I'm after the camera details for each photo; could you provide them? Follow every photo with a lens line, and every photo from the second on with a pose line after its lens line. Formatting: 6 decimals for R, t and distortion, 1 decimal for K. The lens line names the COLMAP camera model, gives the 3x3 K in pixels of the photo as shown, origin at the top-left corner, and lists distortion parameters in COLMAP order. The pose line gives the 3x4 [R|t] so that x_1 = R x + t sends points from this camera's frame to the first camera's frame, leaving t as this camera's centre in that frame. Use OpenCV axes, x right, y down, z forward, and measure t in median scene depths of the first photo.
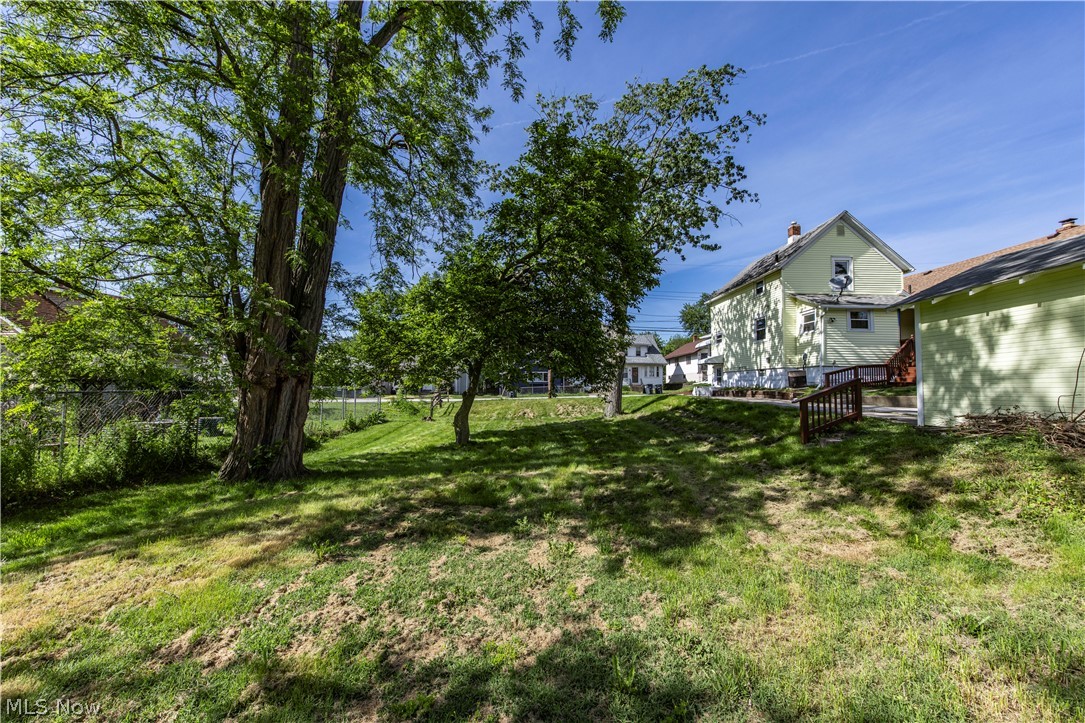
lens RADIAL K [[437.7, 0, 539.4], [0, 437.7, 362.9], [0, 0, 1]] dist [-0.004080, 0.001656]
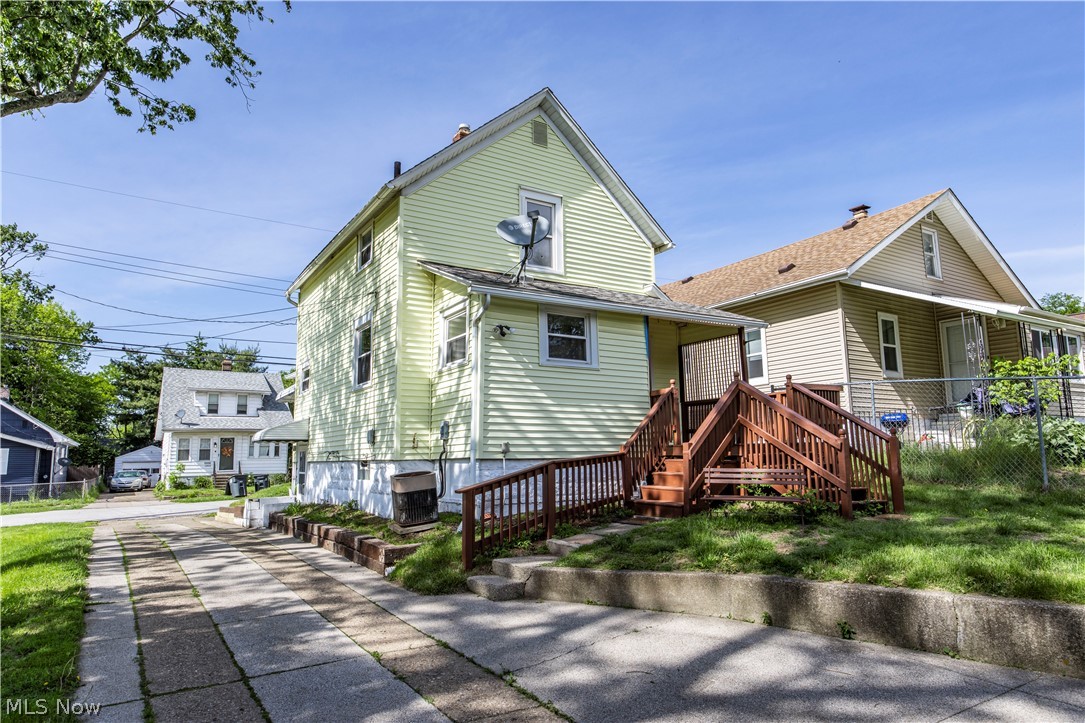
lens RADIAL K [[665.6, 0, 548.1], [0, 665.6, 361.9], [0, 0, 1]] dist [0.021140, -0.002230]
pose [[0.858218, 0.053212, 0.510519, 0.370751], [-0.006576, 0.995670, -0.092726, -0.019182], [-0.513243, 0.076222, 0.854852, 0.448619]]
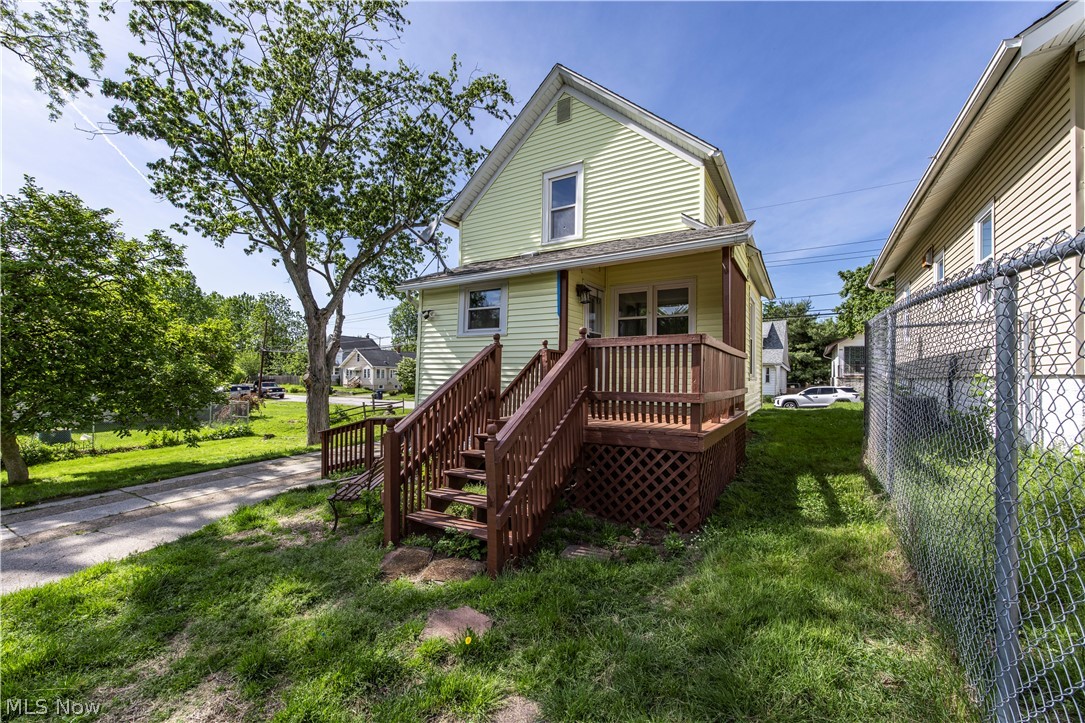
lens RADIAL K [[437.7, 0, 542.8], [0, 437.7, 365.8], [0, 0, 1]] dist [-0.004080, 0.001656]
pose [[0.835629, -0.006792, -0.549252, 0.912199], [0.021329, 0.999571, 0.020088, -0.043568], [0.548879, -0.028502, 0.835416, 0.589226]]
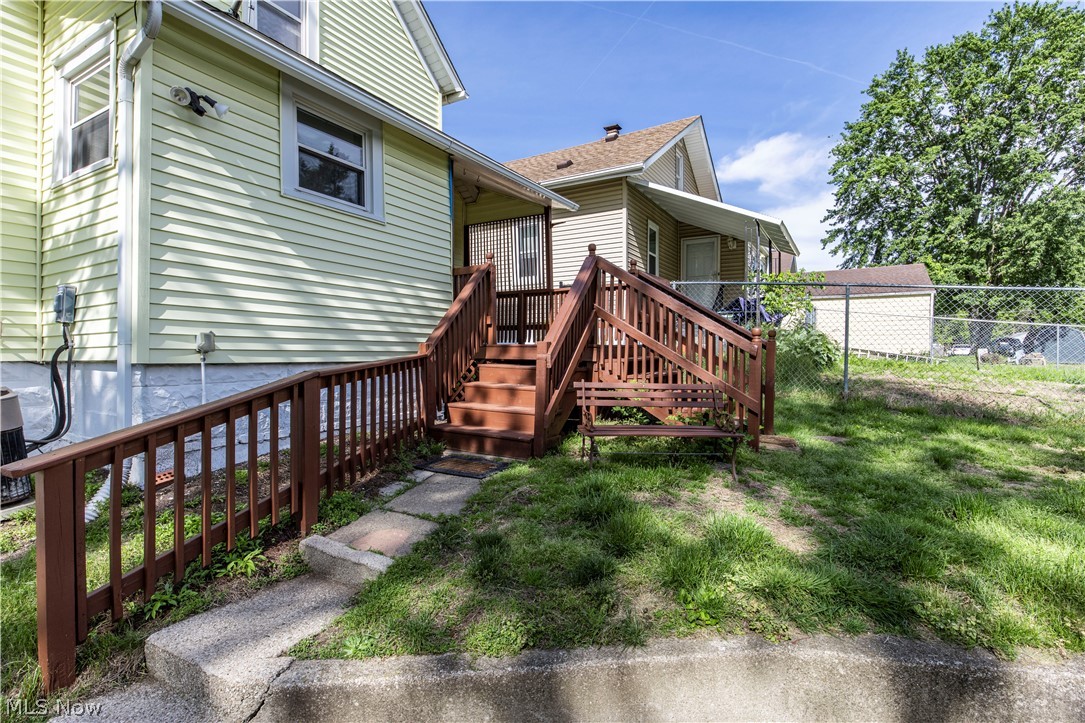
lens RADIAL K [[519.2, 0, 541.8], [0, 519.2, 364.2], [0, 0, 1]] dist [0.001154, -0.001846]
pose [[0.535185, -0.025019, 0.844364, 0.496677], [-0.043435, 0.997424, 0.057084, -0.010129], [-0.843617, -0.067225, 0.532720, 0.671926]]
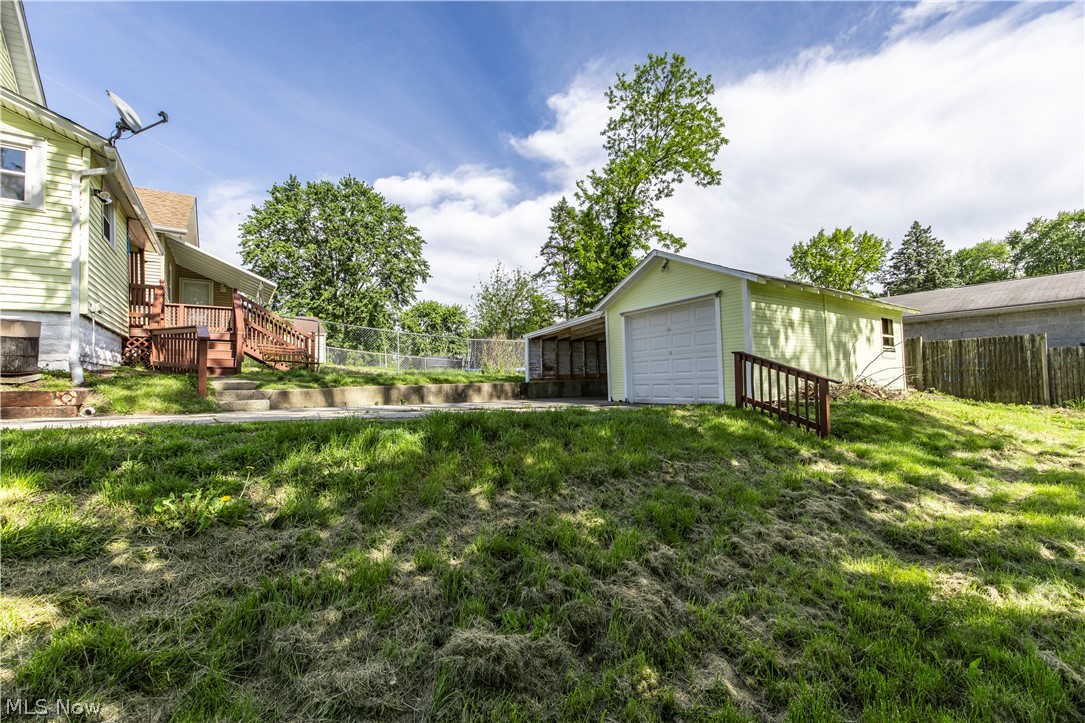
lens RADIAL K [[437.7, 0, 543.9], [0, 437.7, 360.1], [0, 0, 1]] dist [-0.004080, 0.001656]
pose [[-0.562999, 0.048269, 0.825047, 0.140187], [-0.027932, 0.996611, -0.077367, 0.052183], [-0.825986, -0.066603, -0.559743, 0.780543]]
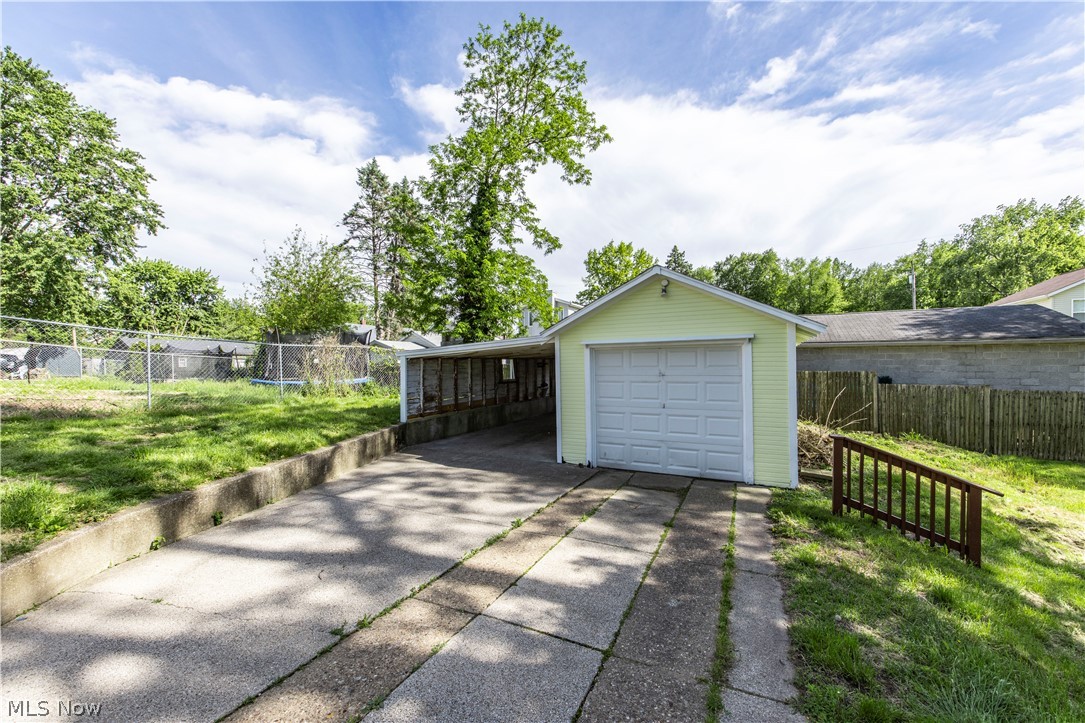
lens RADIAL K [[437.7, 0, 544.8], [0, 437.7, 362.4], [0, 0, 1]] dist [-0.004080, 0.001656]
pose [[-0.883846, 0.000650, 0.467778, 0.364210], [-0.024913, 0.998514, -0.048461, -0.009523], [-0.467115, -0.054486, -0.882516, 0.764162]]
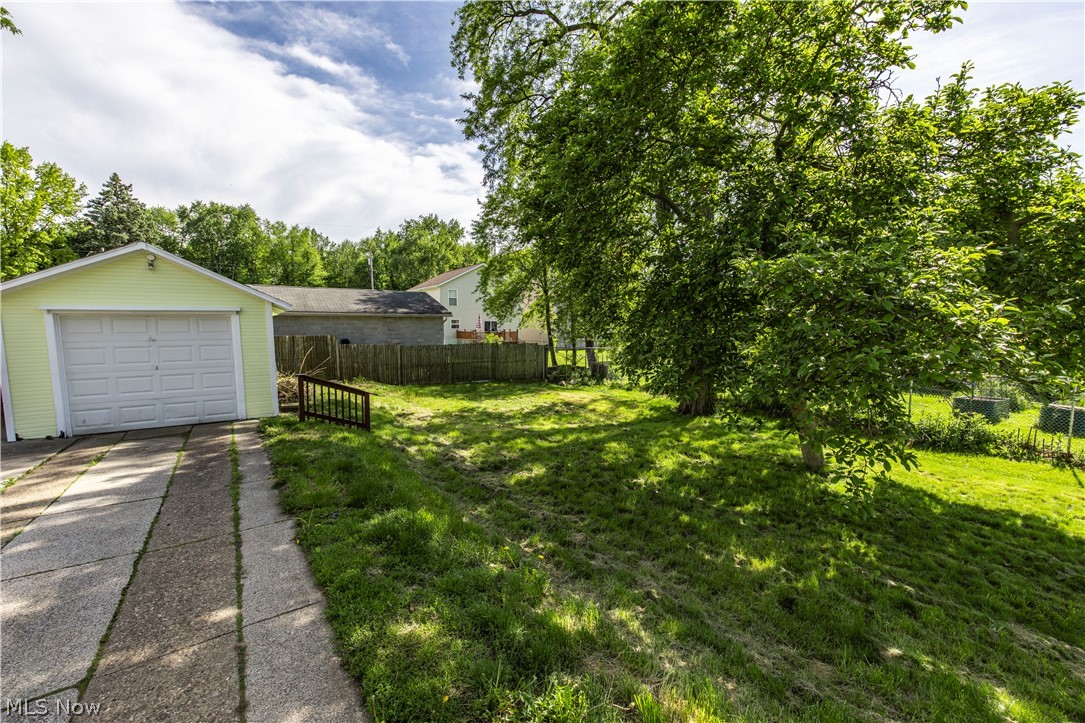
lens RADIAL K [[437.7, 0, 539.6], [0, 437.7, 369.9], [0, 0, 1]] dist [-0.004080, 0.001656]
pose [[-0.845040, 0.046492, -0.532678, 0.361553], [0.024068, 0.998510, 0.048969, -0.003270], [0.534161, 0.028560, -0.844900, 0.925520]]
